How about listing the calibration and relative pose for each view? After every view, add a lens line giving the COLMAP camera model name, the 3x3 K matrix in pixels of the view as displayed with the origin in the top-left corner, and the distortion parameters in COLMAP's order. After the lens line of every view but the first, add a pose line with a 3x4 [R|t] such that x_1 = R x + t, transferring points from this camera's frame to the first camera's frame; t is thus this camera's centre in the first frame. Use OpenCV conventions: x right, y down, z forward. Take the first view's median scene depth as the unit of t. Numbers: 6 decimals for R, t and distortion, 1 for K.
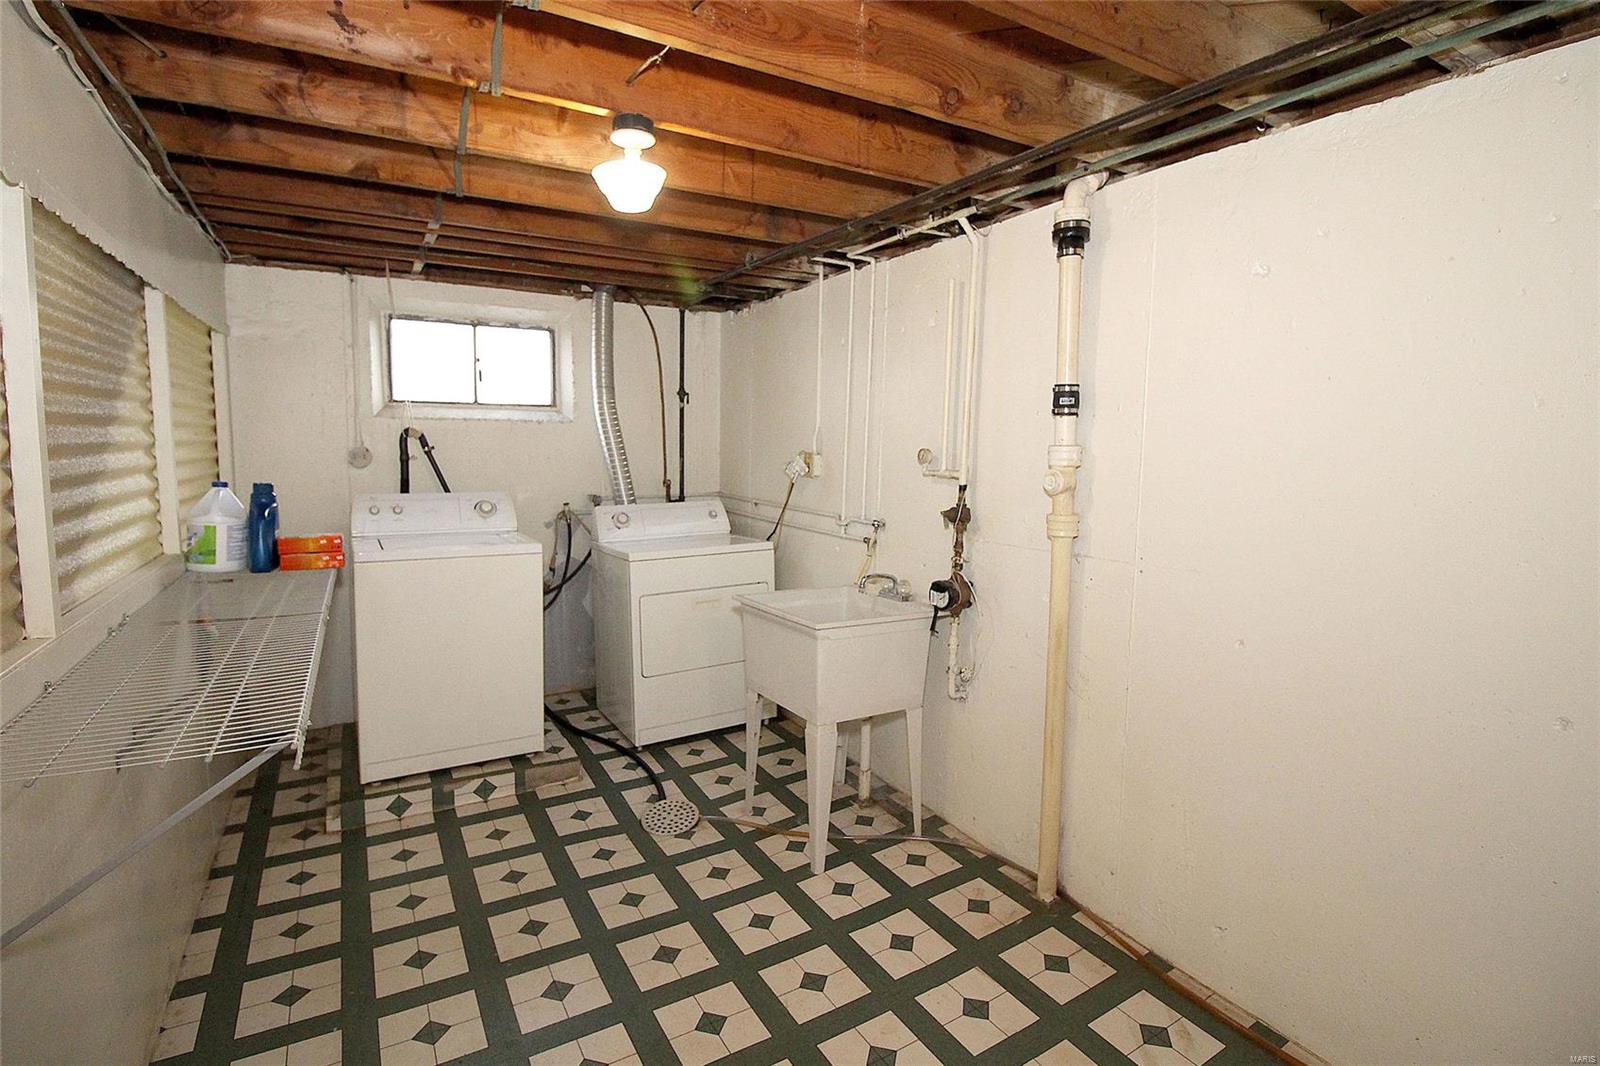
lens RADIAL K [[767.0, 0, 807.3], [0, 767.0, 505.0], [0, 0, 1]] dist [0.001973, -0.010468]
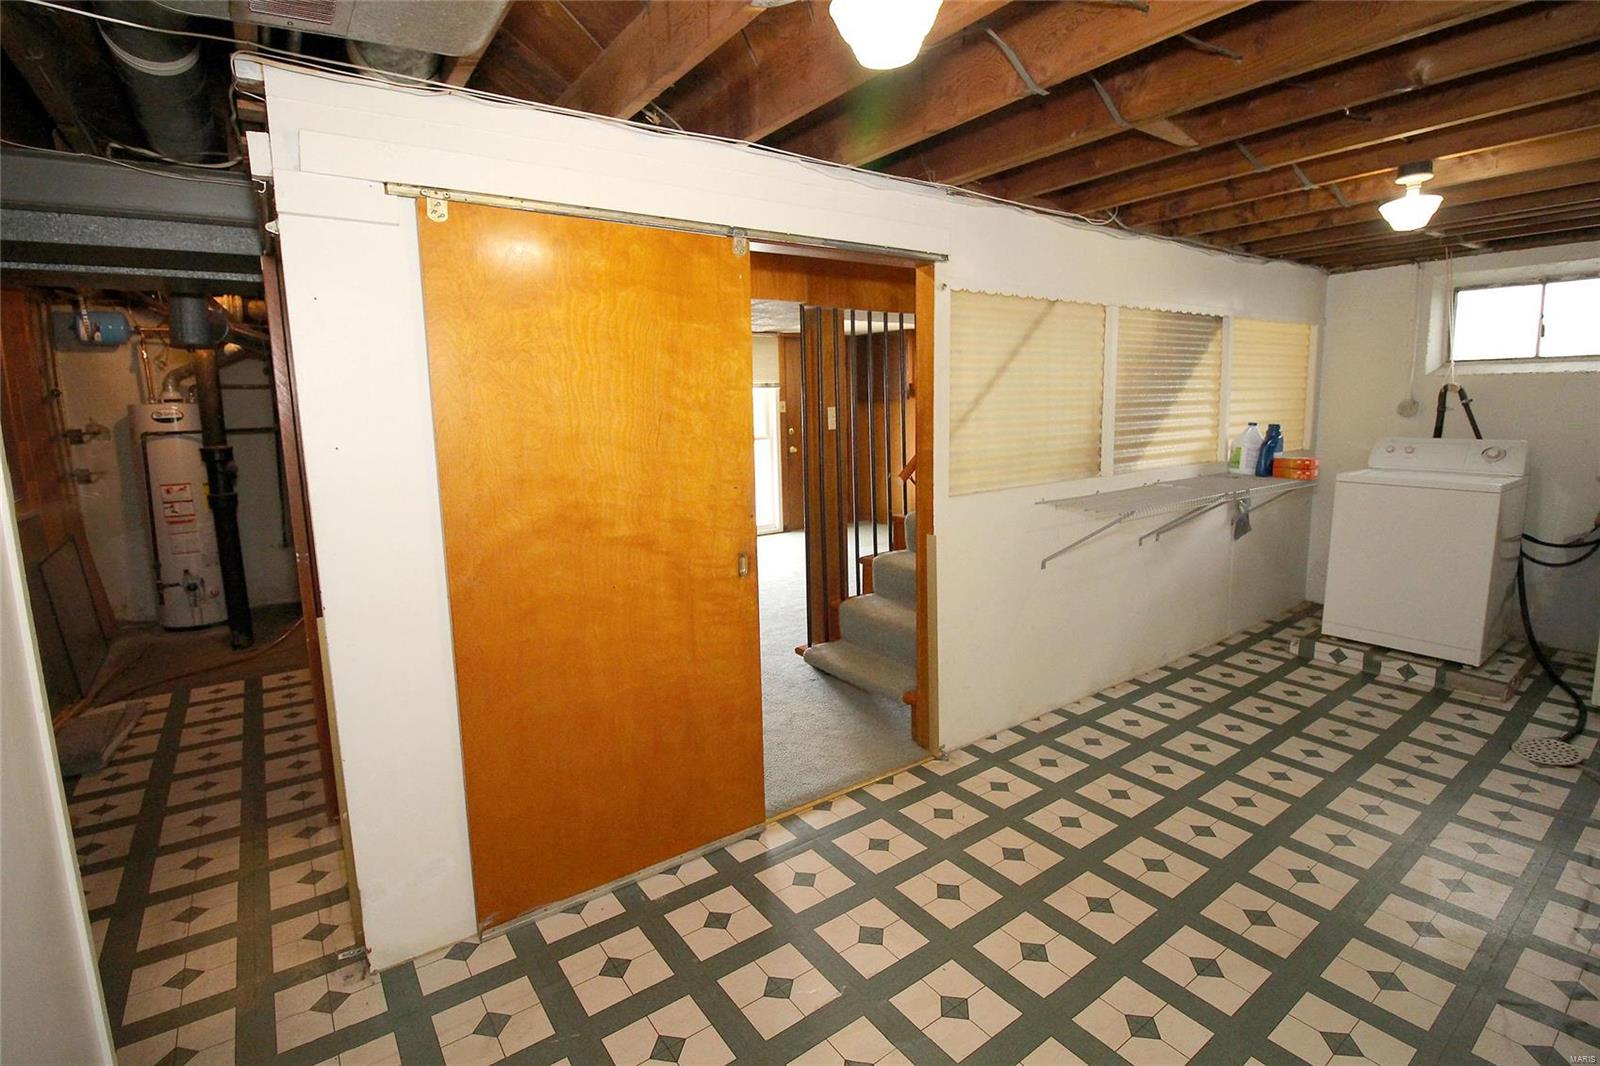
lens RADIAL K [[725.1, 0, 777.5], [0, 725.1, 505.2], [0, 0, 1]] dist [0.000977, -0.008787]
pose [[0.062894, 0.129793, -0.989544, 0.670286], [-0.061780, 0.990112, 0.125941, 0.012333], [0.996106, 0.053213, 0.070291, -0.139493]]
